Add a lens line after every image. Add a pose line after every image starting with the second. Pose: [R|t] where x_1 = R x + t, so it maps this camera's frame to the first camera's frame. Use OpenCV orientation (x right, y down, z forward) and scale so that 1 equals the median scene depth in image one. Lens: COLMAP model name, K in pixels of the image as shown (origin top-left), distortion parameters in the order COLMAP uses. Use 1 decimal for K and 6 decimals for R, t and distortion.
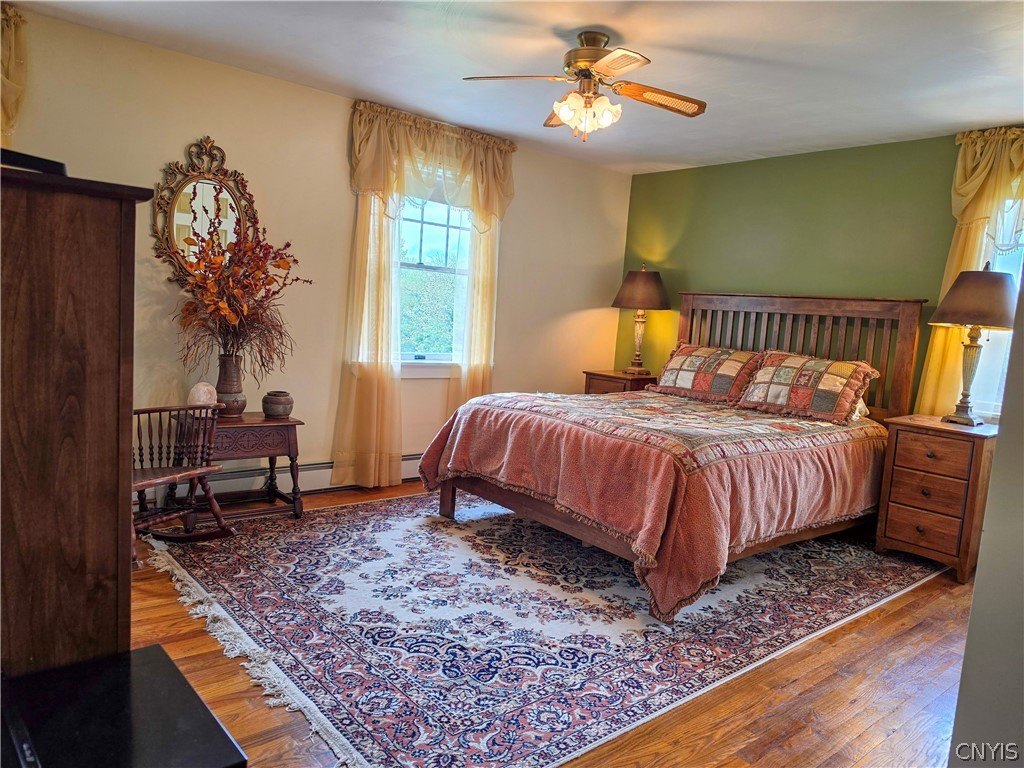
lens RADIAL K [[710.3, 0, 514.9], [0, 710.3, 384.7], [0, 0, 1]] dist [0.070129, -0.090277]
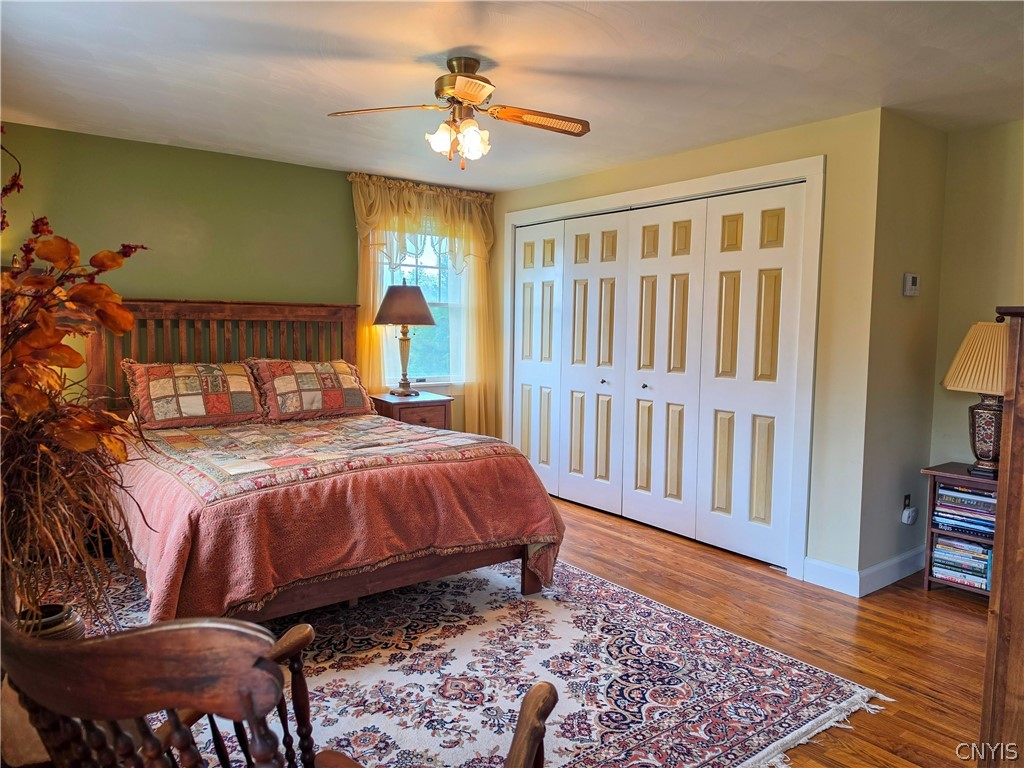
lens RADIAL K [[710.3, 0, 508.9], [0, 710.3, 381.5], [0, 0, 1]] dist [0.070129, -0.090277]
pose [[0.045142, -0.152602, 0.987256, -0.856365], [0.096121, 0.984342, 0.147756, -0.186659], [-0.994345, 0.088226, 0.059103, 0.867211]]
